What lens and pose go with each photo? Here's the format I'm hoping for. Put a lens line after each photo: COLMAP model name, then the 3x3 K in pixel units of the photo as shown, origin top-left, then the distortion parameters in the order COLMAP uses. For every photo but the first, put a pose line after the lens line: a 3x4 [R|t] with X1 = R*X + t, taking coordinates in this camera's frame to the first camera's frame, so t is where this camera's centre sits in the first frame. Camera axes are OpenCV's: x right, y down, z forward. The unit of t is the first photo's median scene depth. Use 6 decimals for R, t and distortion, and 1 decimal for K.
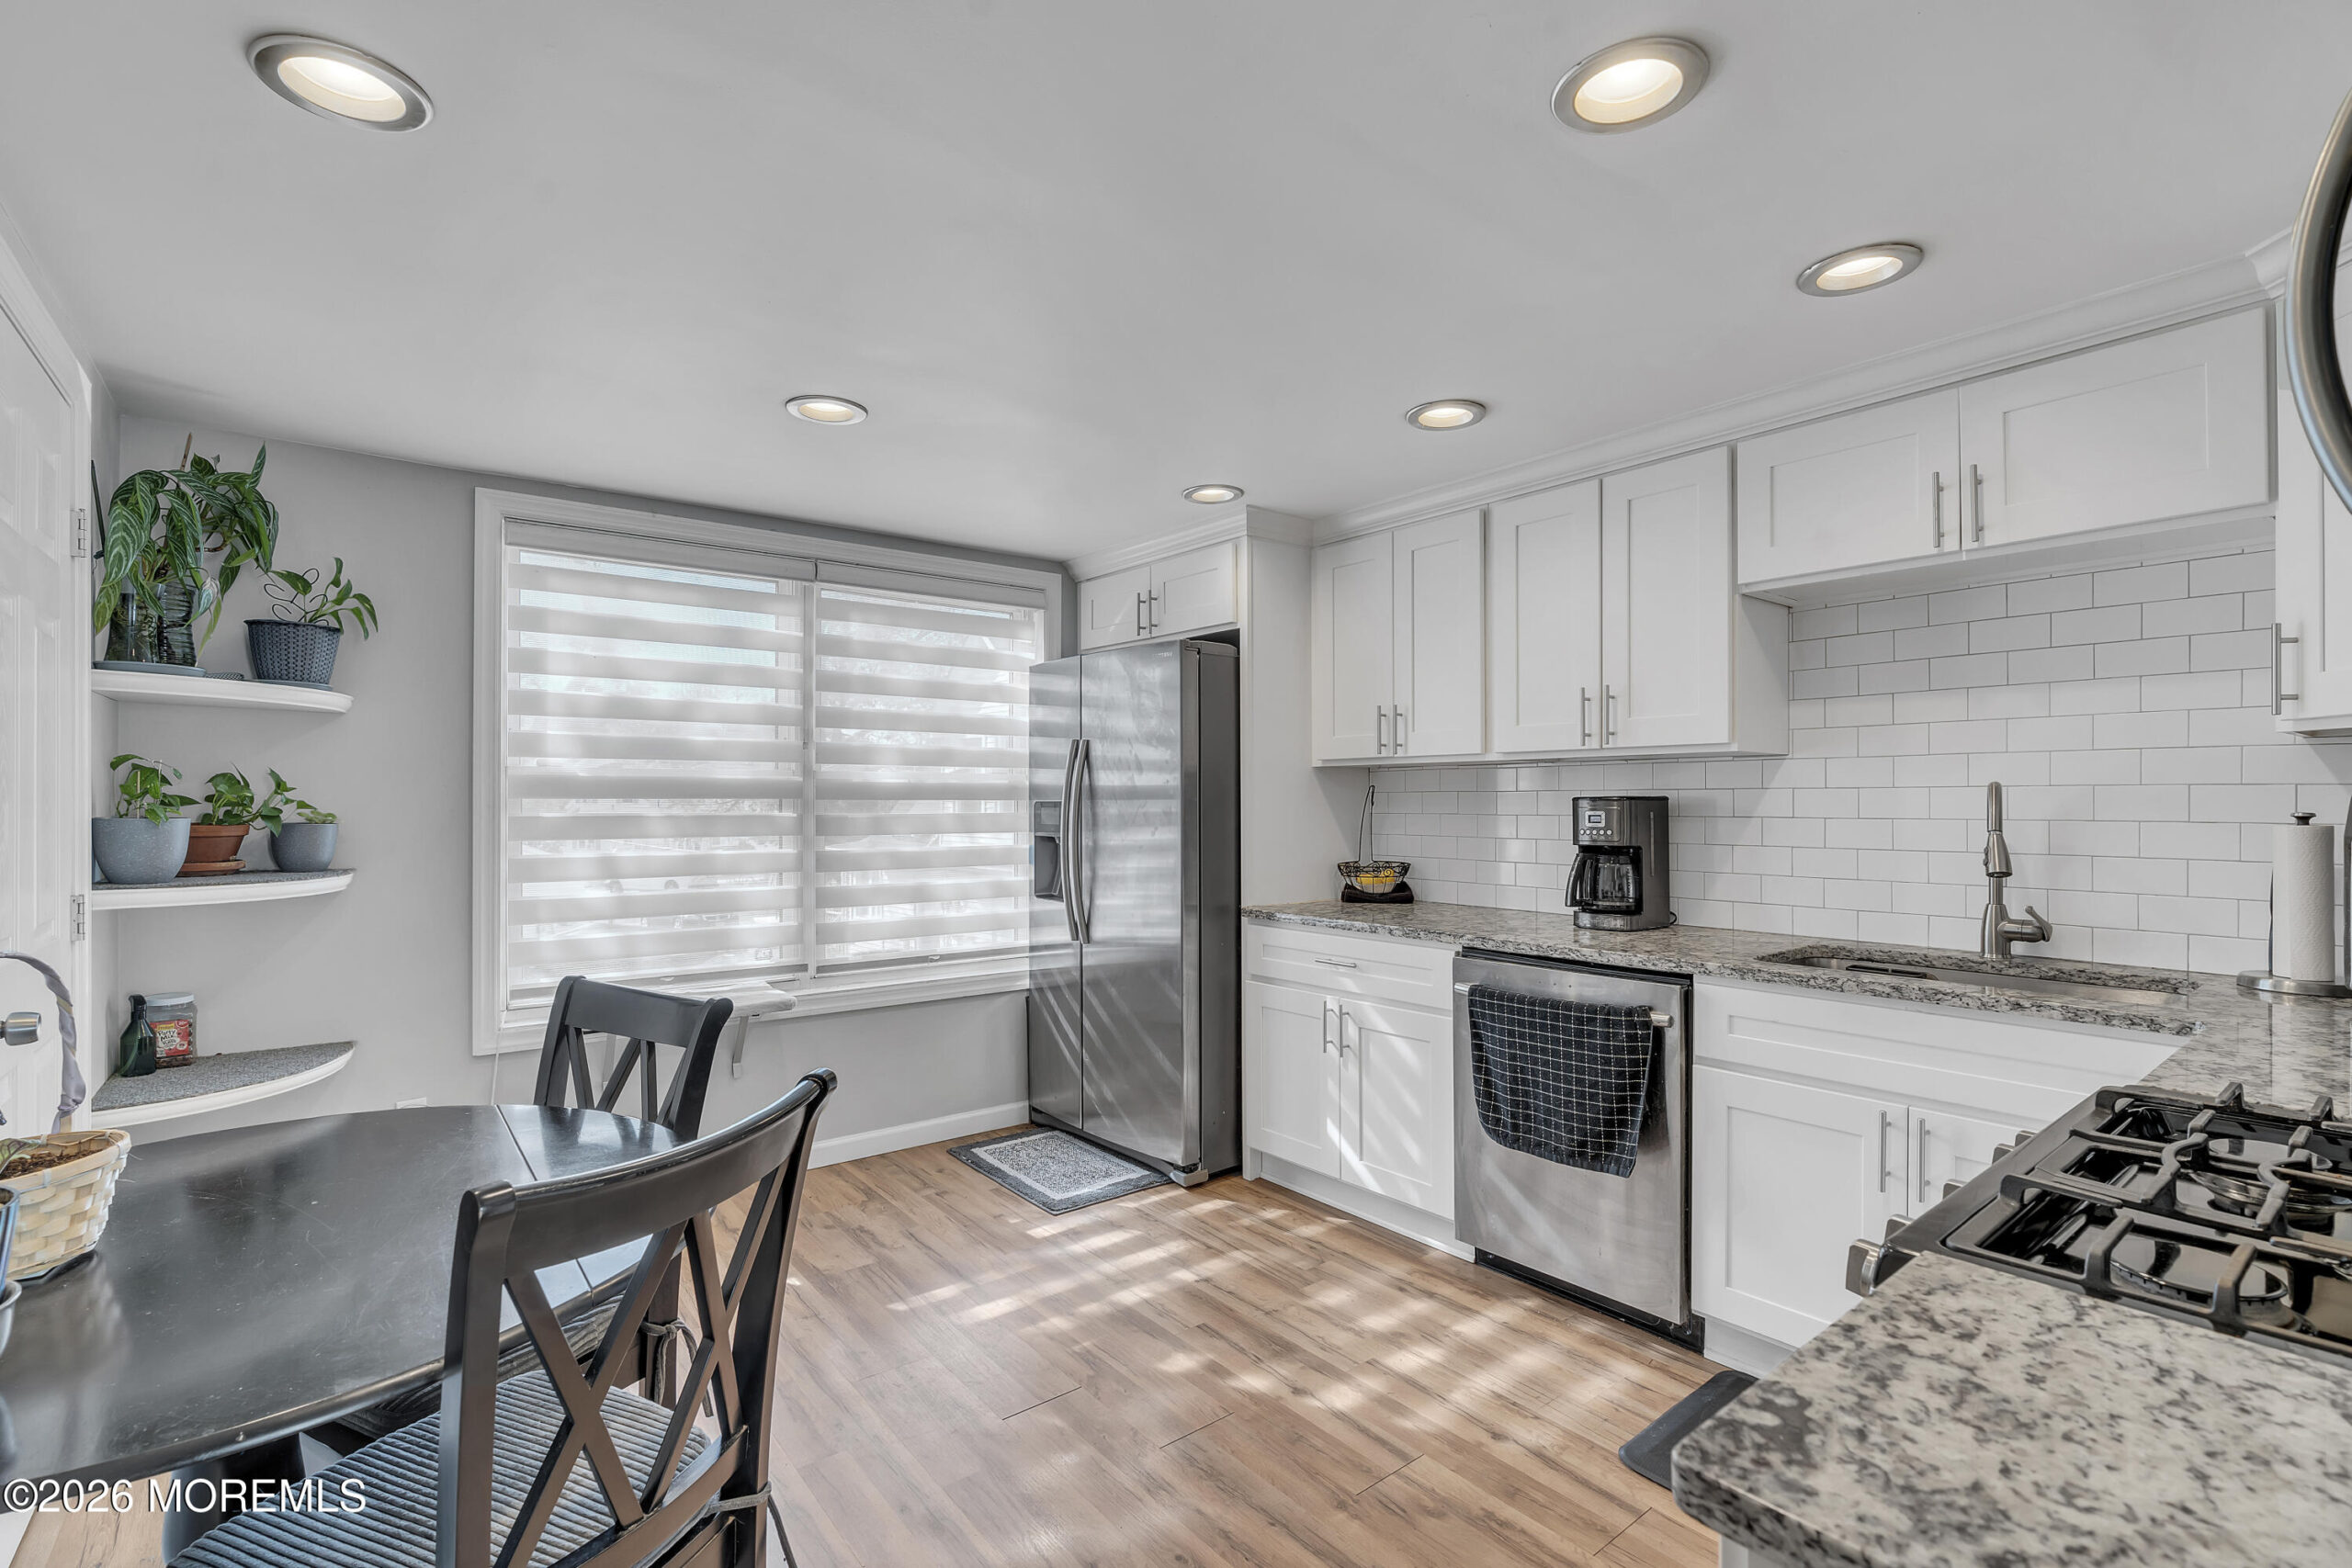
lens RADIAL K [[1064.6, 0, 1193.0], [0, 1064.6, 790.3], [0, 0, 1]] dist [-0.016309, 0.004090]
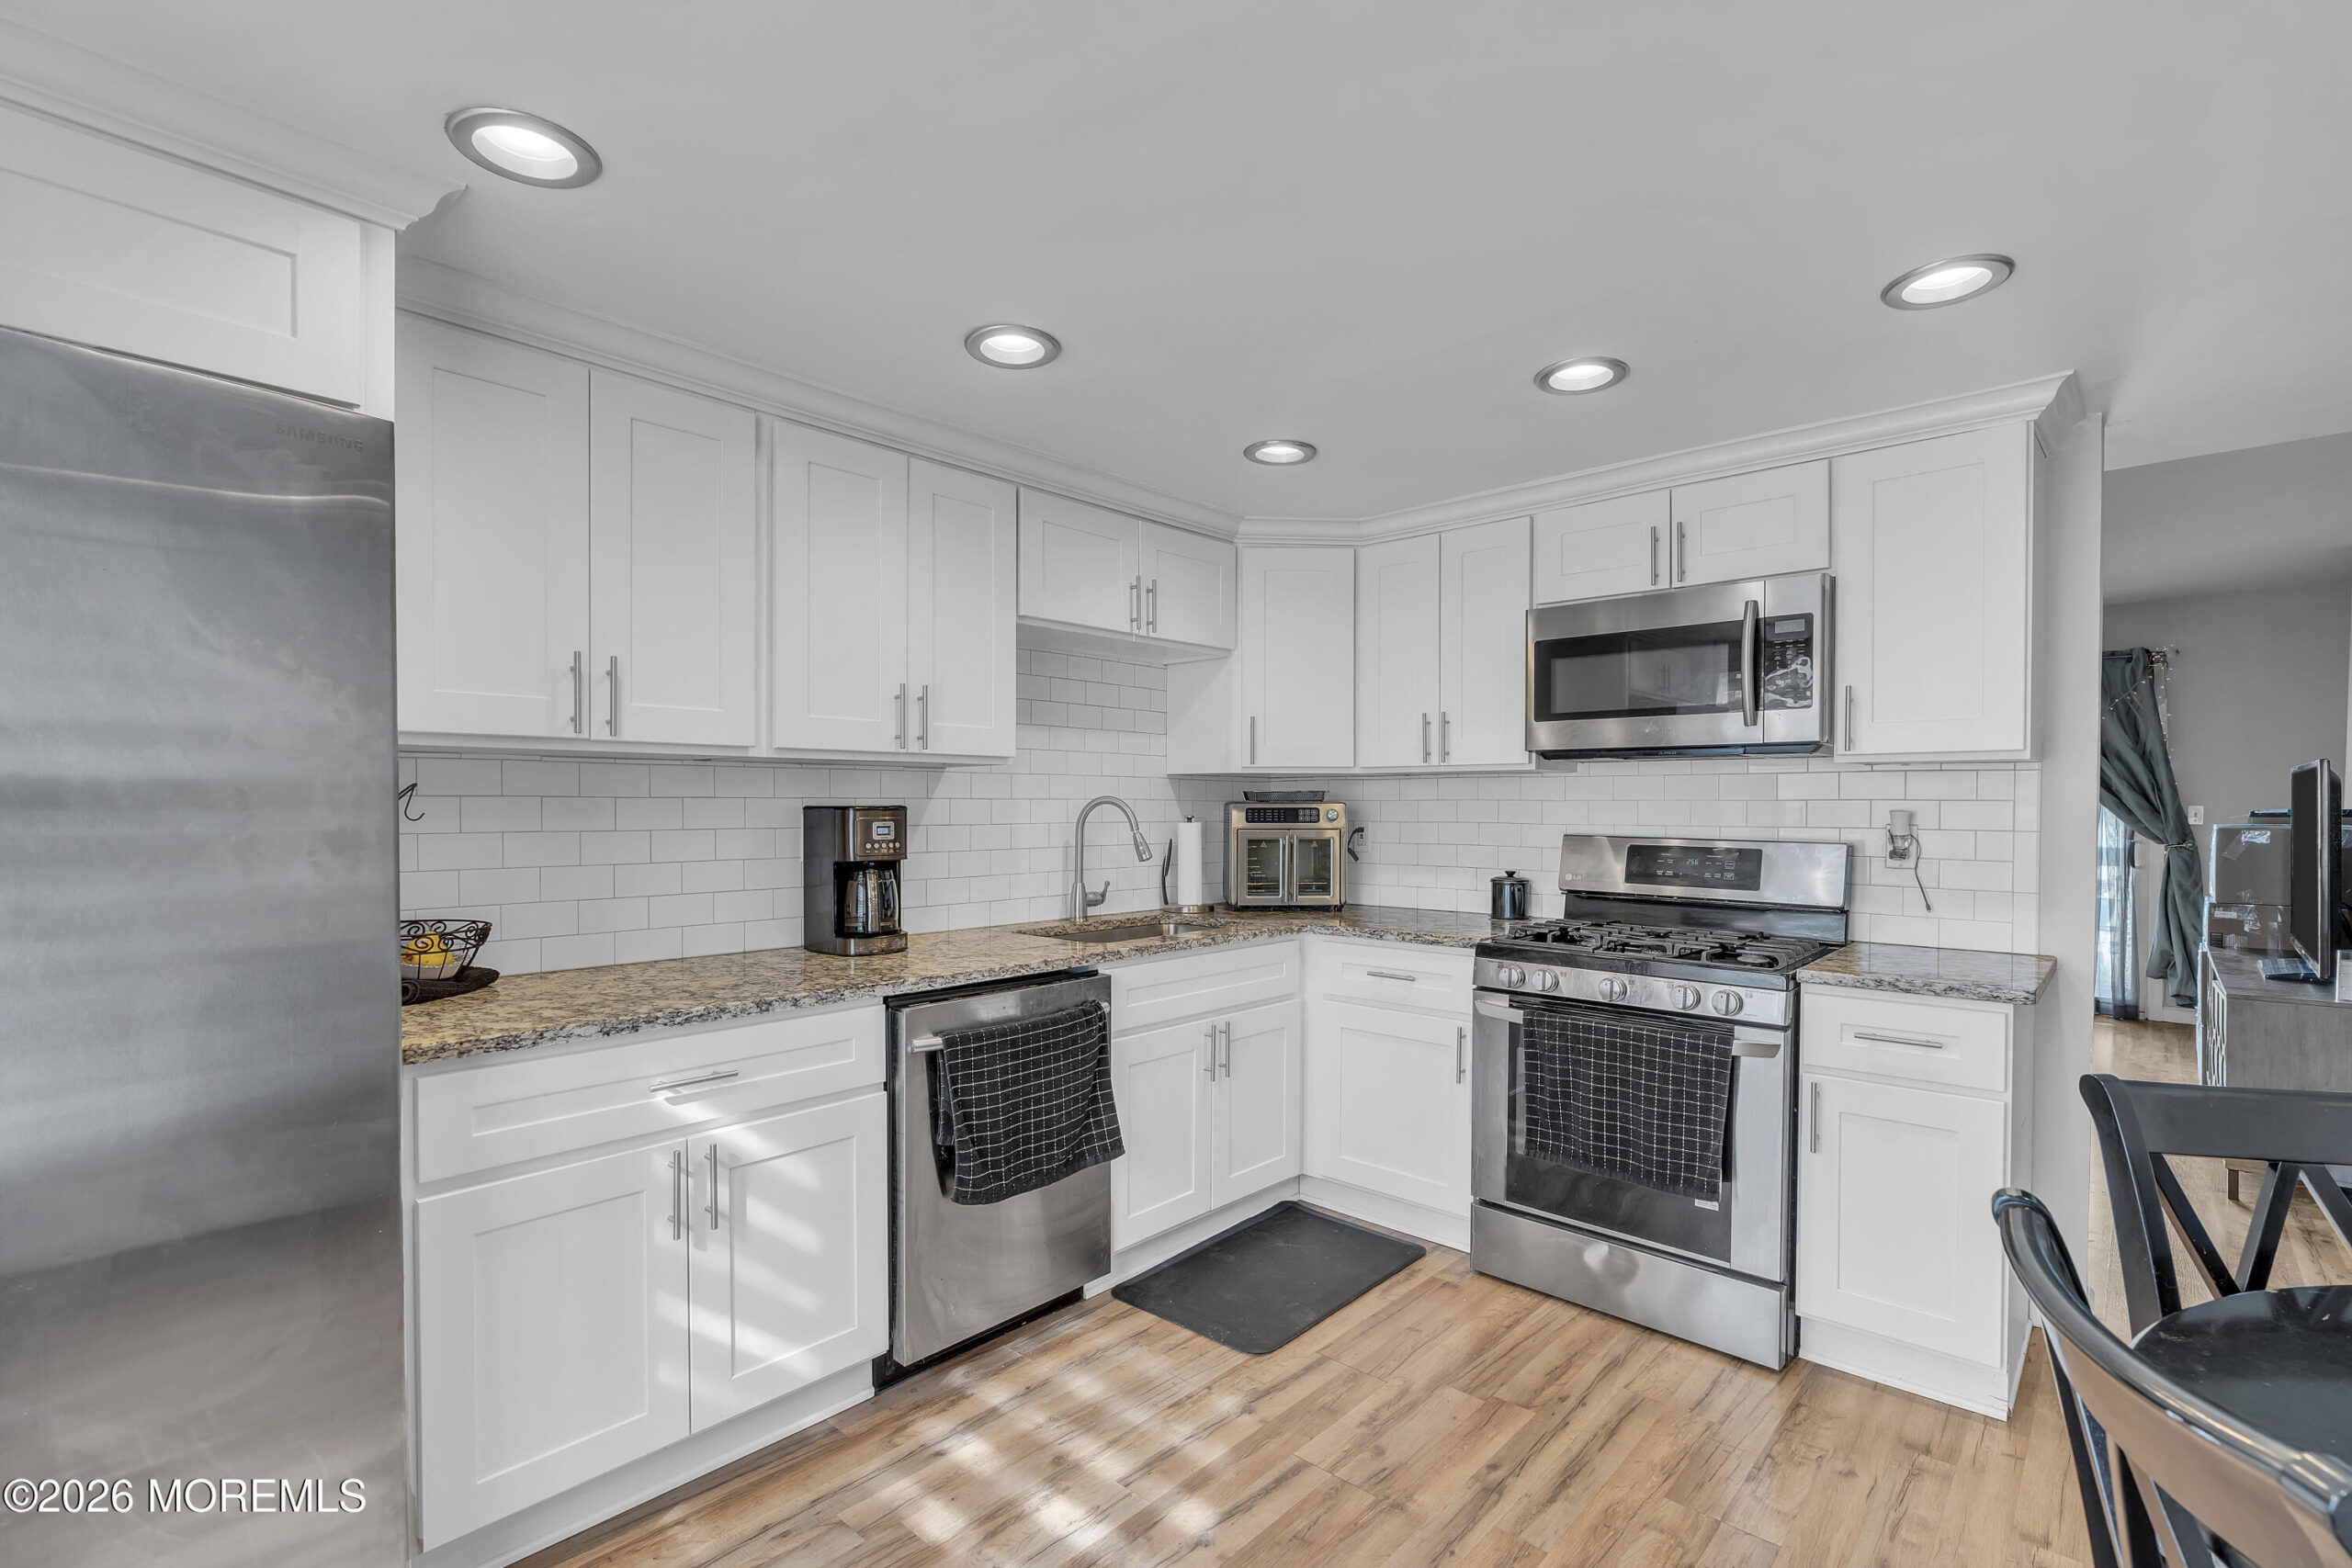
lens RADIAL K [[1064.6, 0, 1155.2], [0, 1064.6, 812.1], [0, 0, 1]] dist [-0.016309, 0.004090]
pose [[-0.140143, -0.000902, 0.990131, -0.580212], [-0.005668, 0.999984, 0.000109, 0.010347], [-0.990115, -0.005597, -0.140146, 0.966064]]
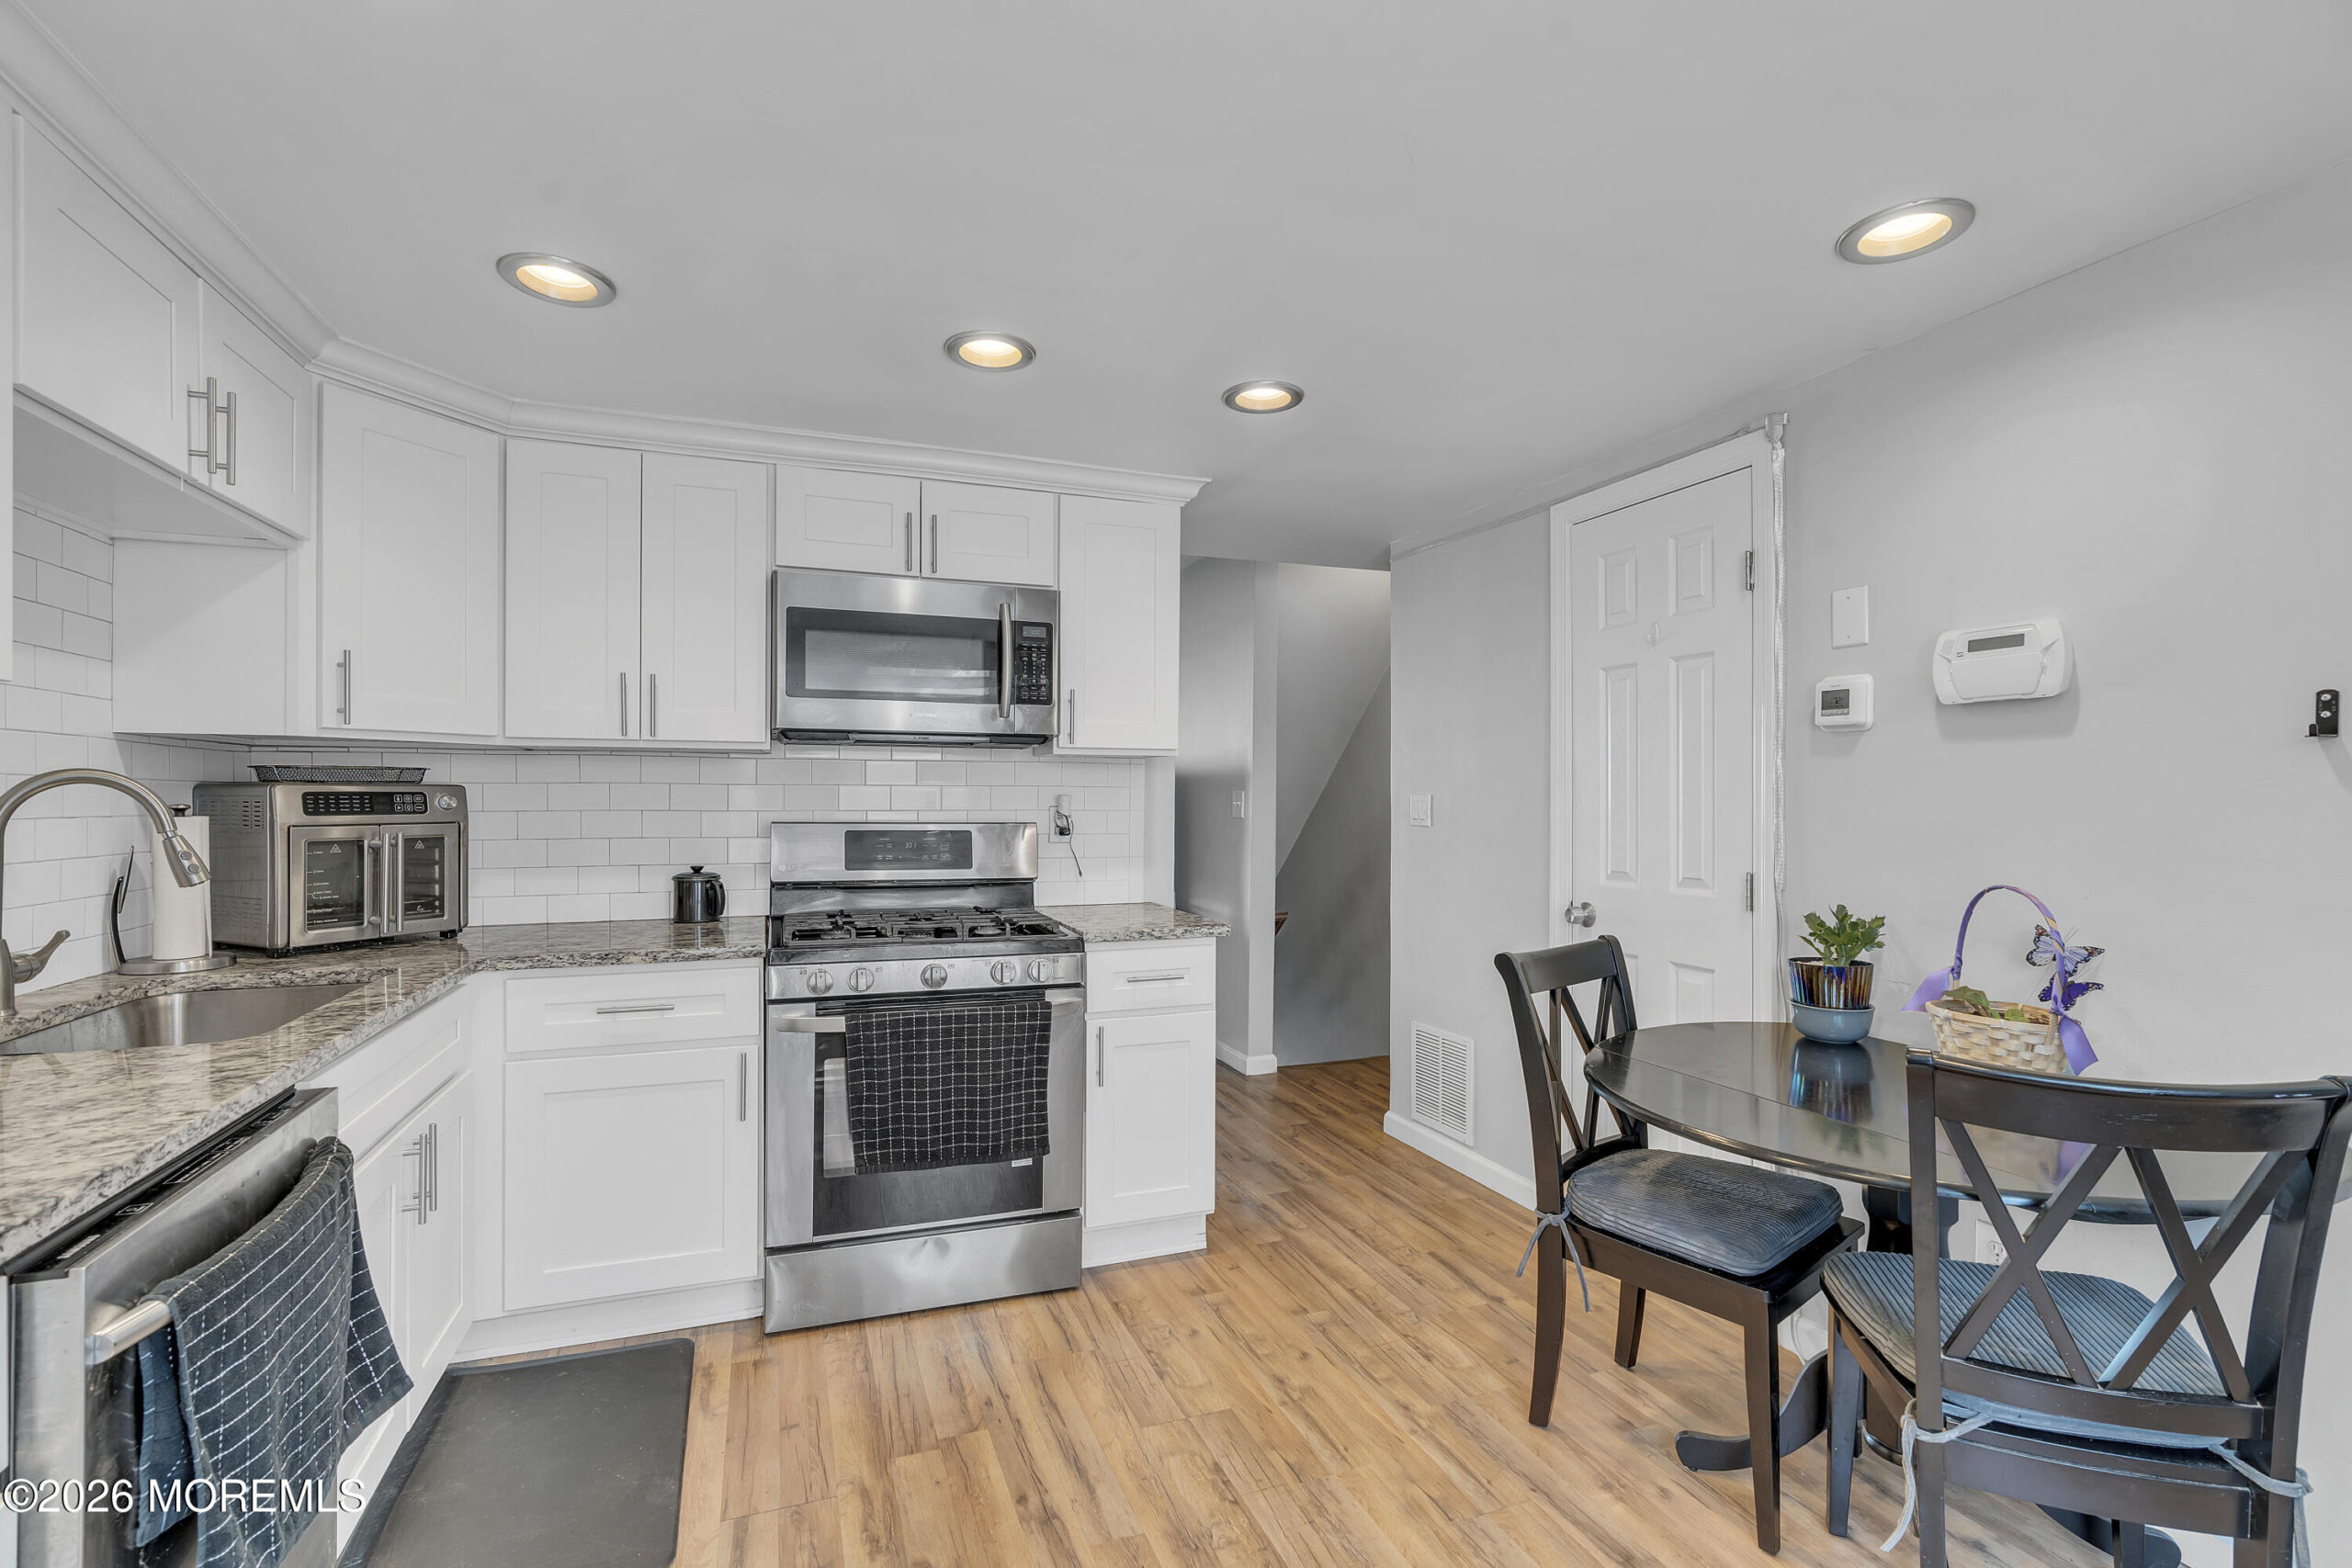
lens RADIAL K [[1064.6, 0, 1181.1], [0, 1064.6, 792.5], [0, 0, 1]] dist [-0.016309, 0.004090]
pose [[-0.953629, 0.004580, 0.300949, -0.182805], [0.001733, 0.999951, -0.009728, 0.014441], [-0.300979, -0.008755, -0.953590, 1.258900]]
